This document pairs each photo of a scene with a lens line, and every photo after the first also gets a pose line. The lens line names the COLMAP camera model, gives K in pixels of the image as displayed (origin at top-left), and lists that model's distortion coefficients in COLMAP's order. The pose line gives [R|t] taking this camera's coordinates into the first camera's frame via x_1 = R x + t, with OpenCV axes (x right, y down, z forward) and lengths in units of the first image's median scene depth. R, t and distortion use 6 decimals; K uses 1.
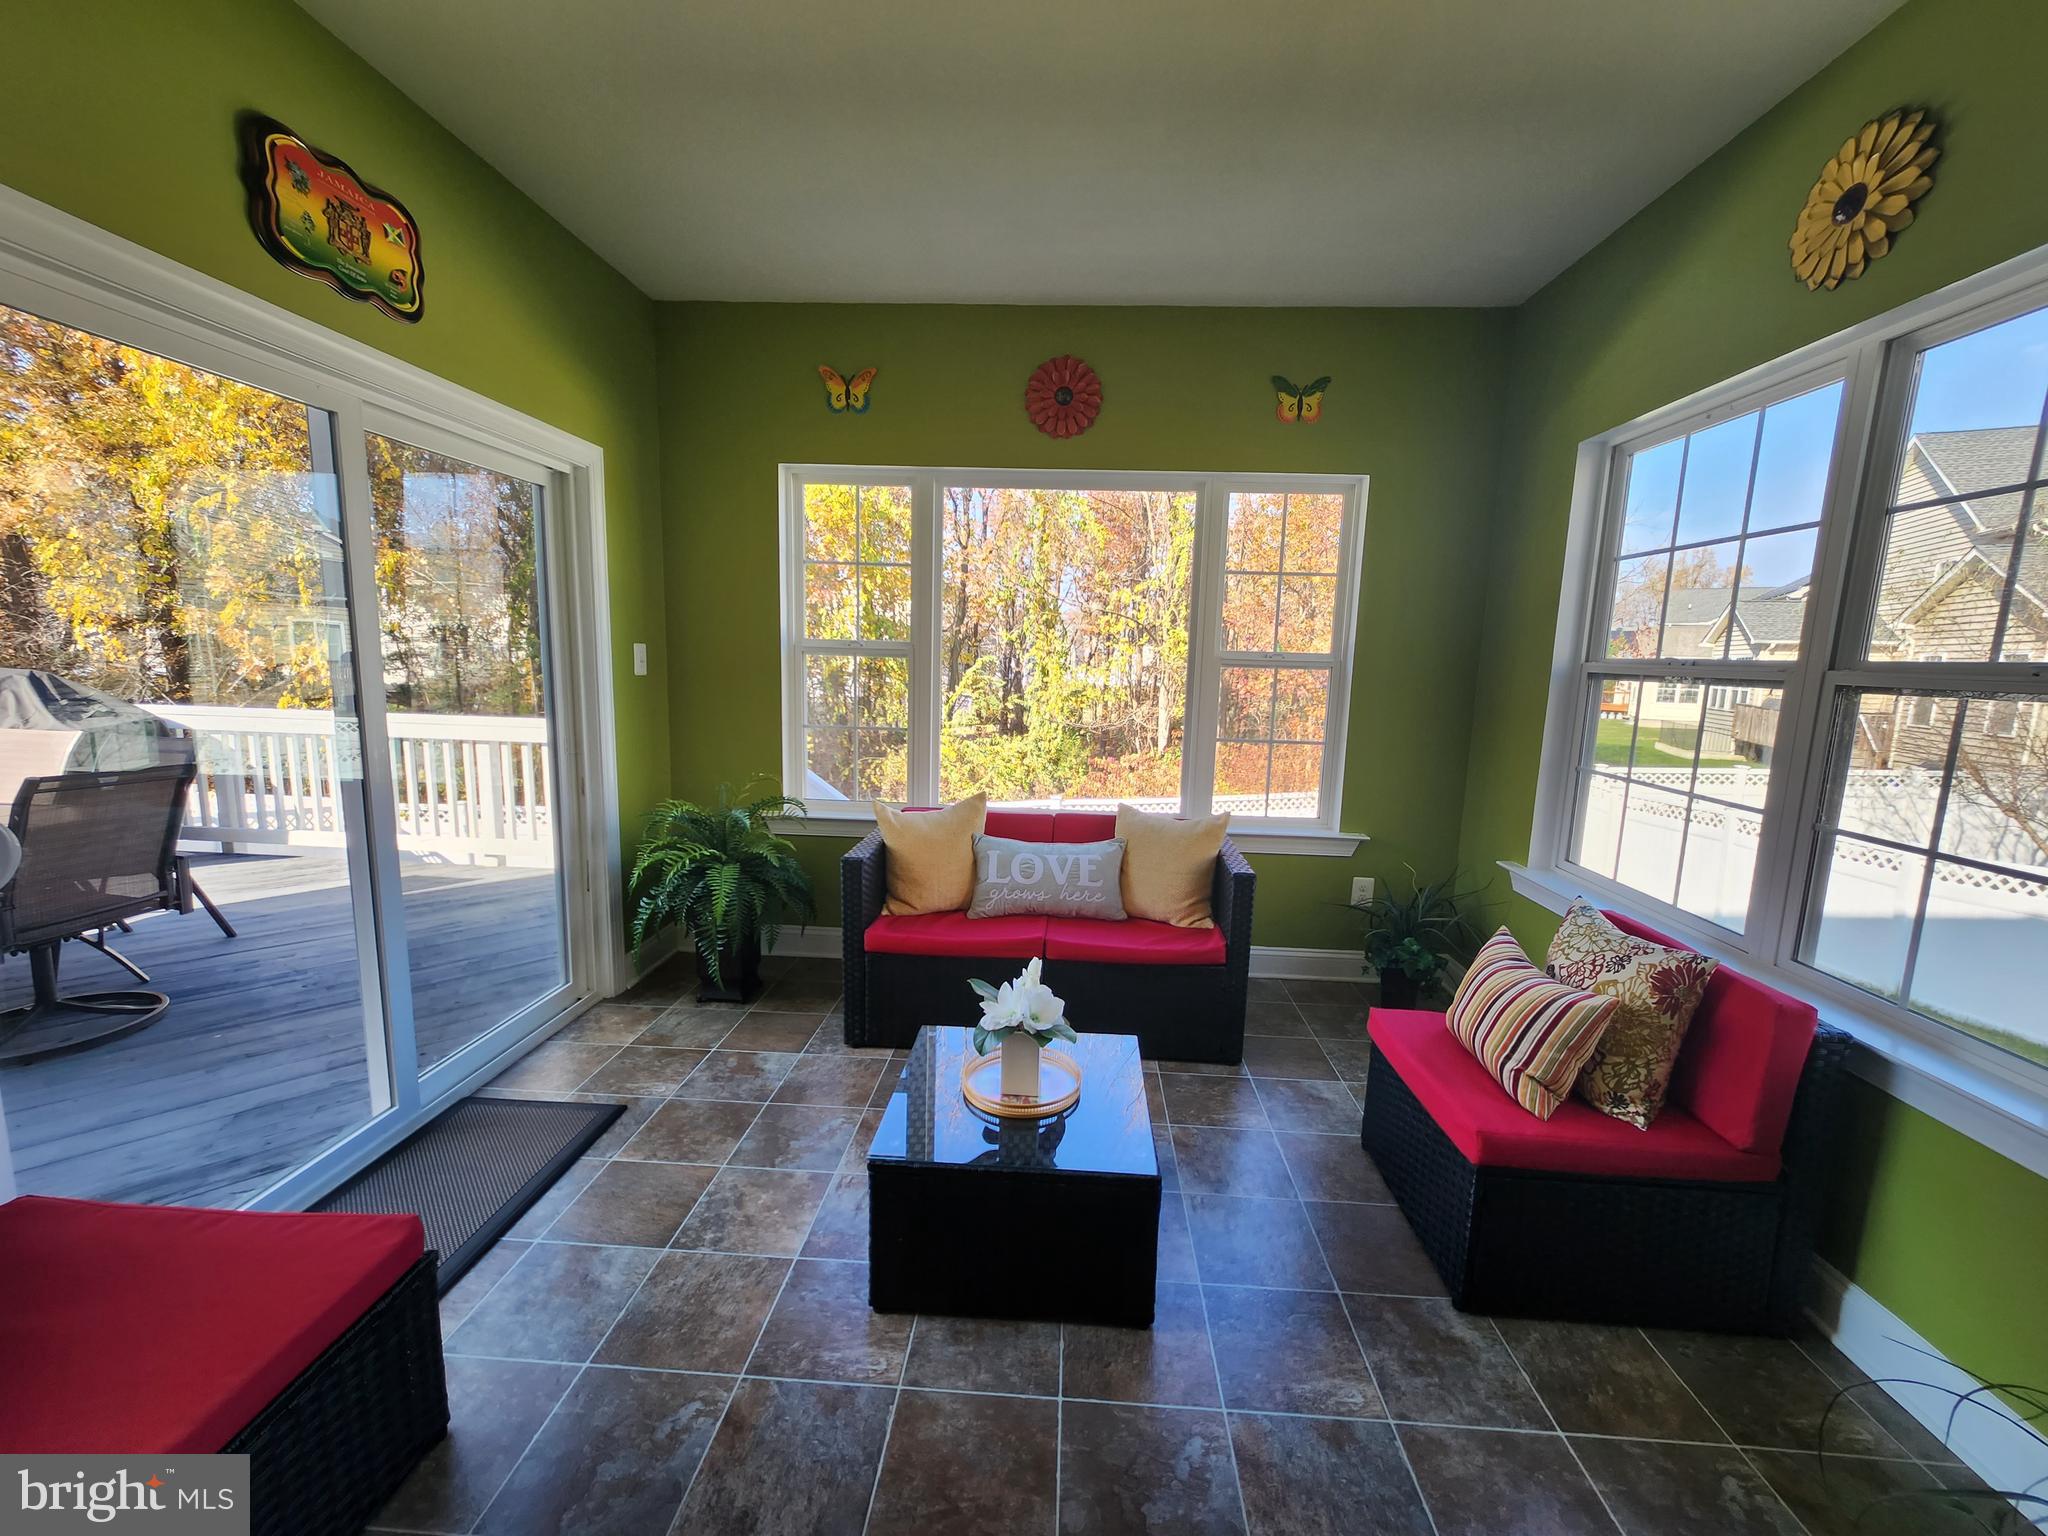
lens RADIAL K [[798.8, 0, 1042.2], [0, 798.8, 770.9], [0, 0, 1]] dist [0.002392, 0.000161]
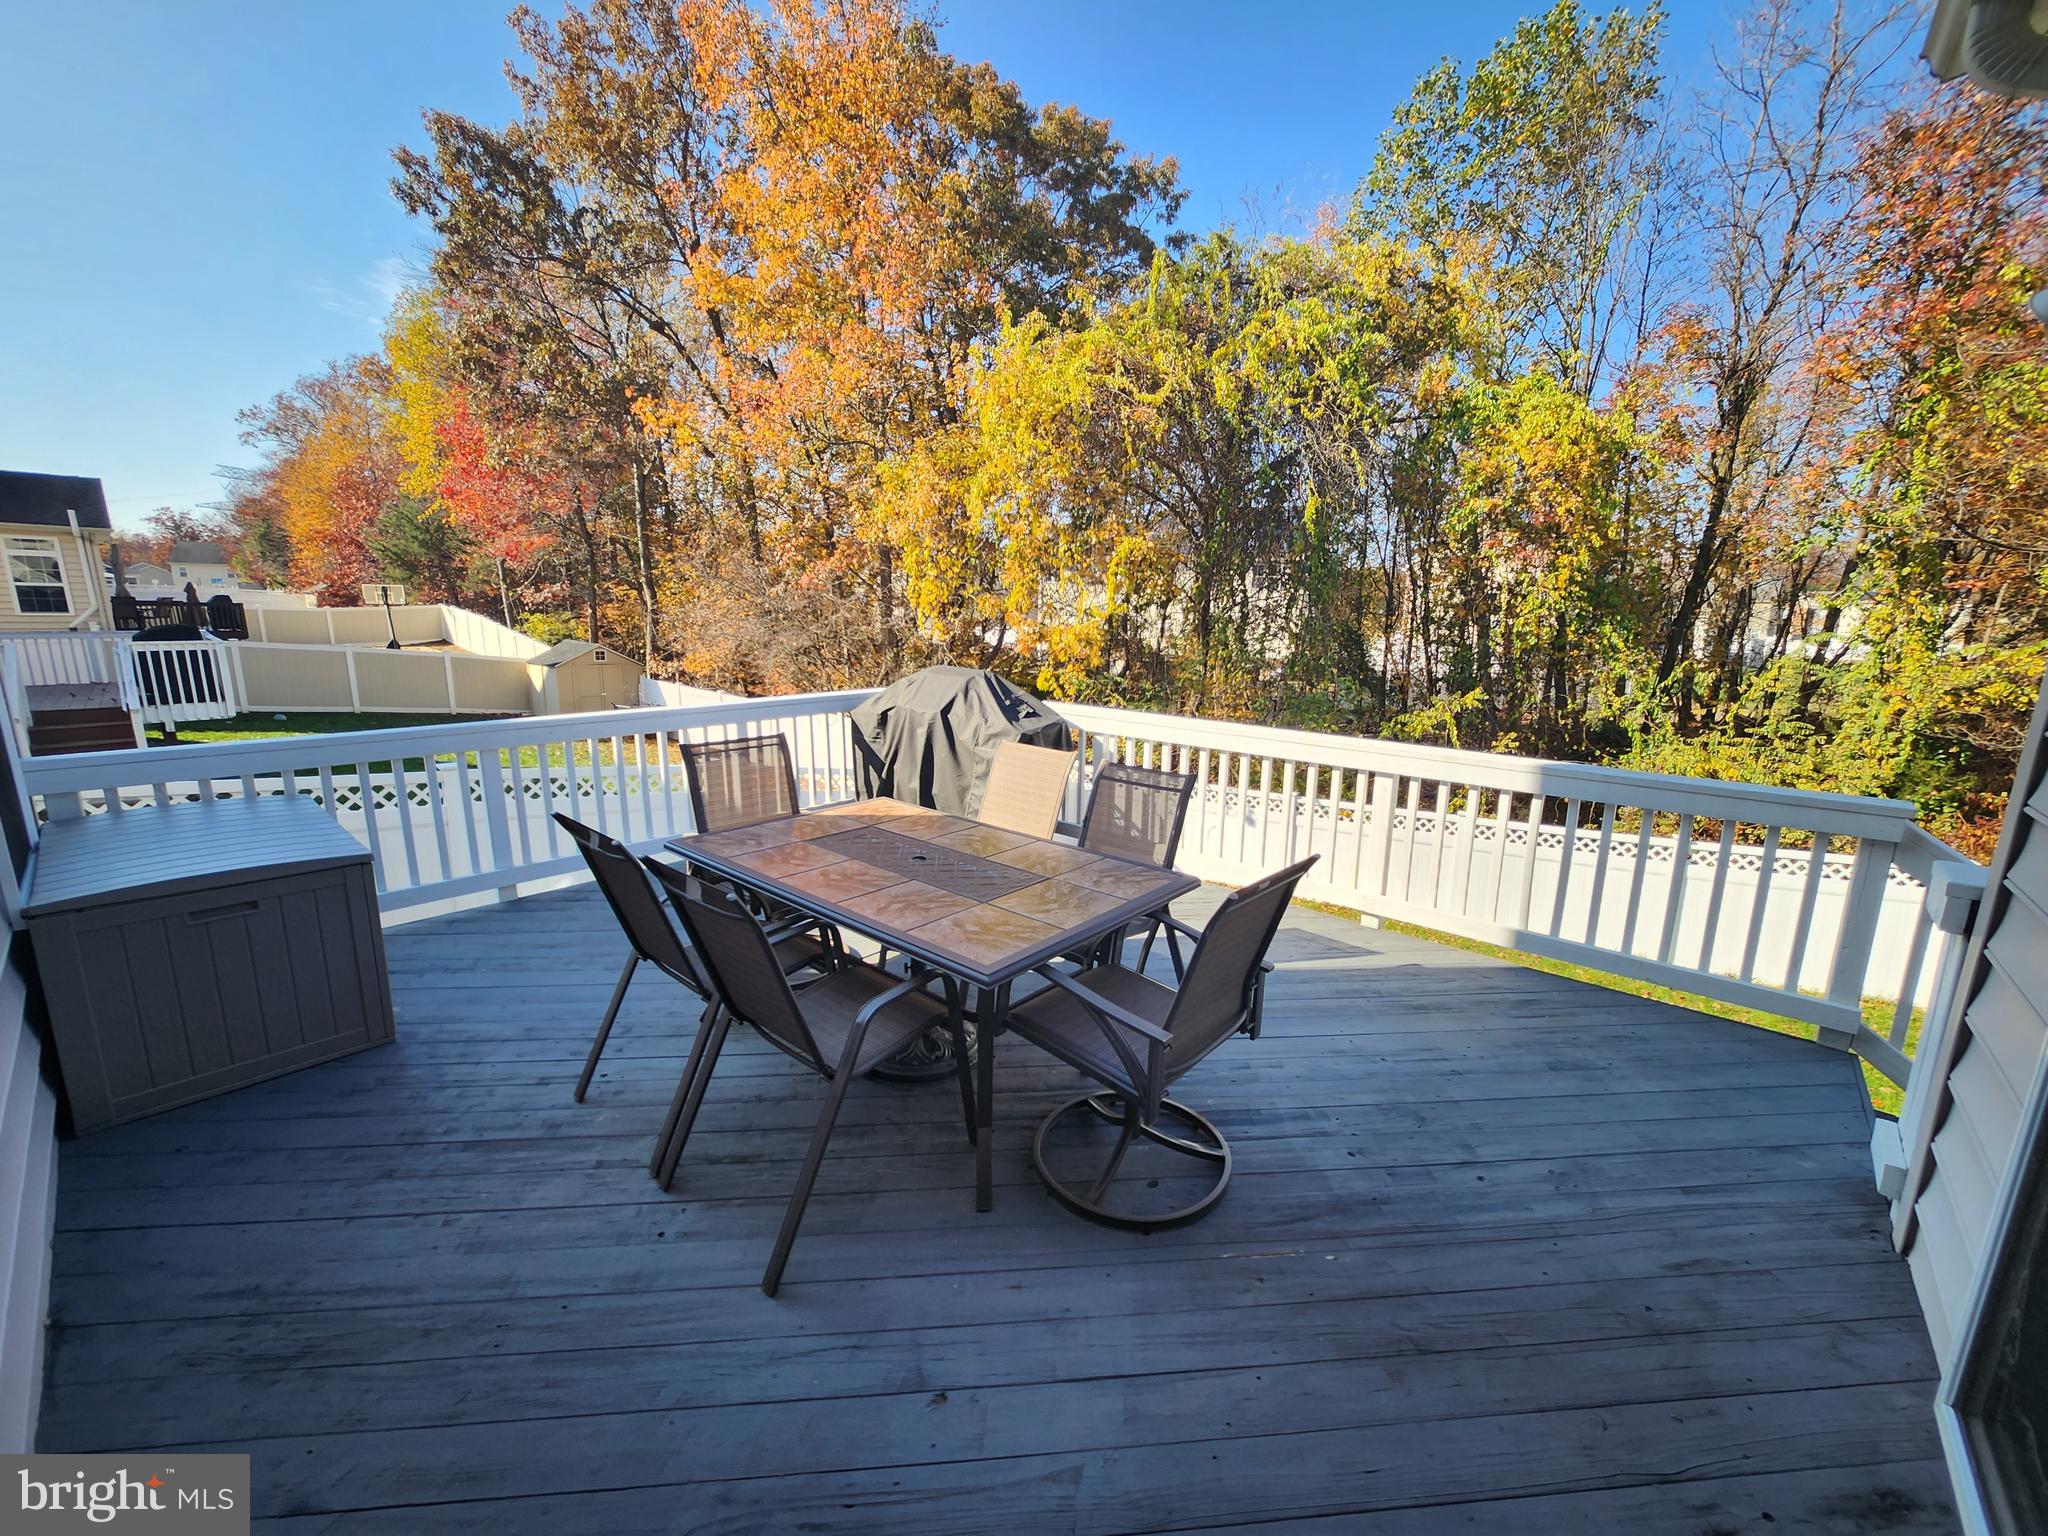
lens RADIAL K [[798.8, 0, 1042.2], [0, 798.8, 770.9], [0, 0, 1]] dist [0.002392, 0.000161]
pose [[0.785343, 0.108702, -0.609442, -0.226462], [-0.081697, 0.994051, 0.072025, -0.032747], [0.613646, -0.006775, 0.789552, 0.078344]]
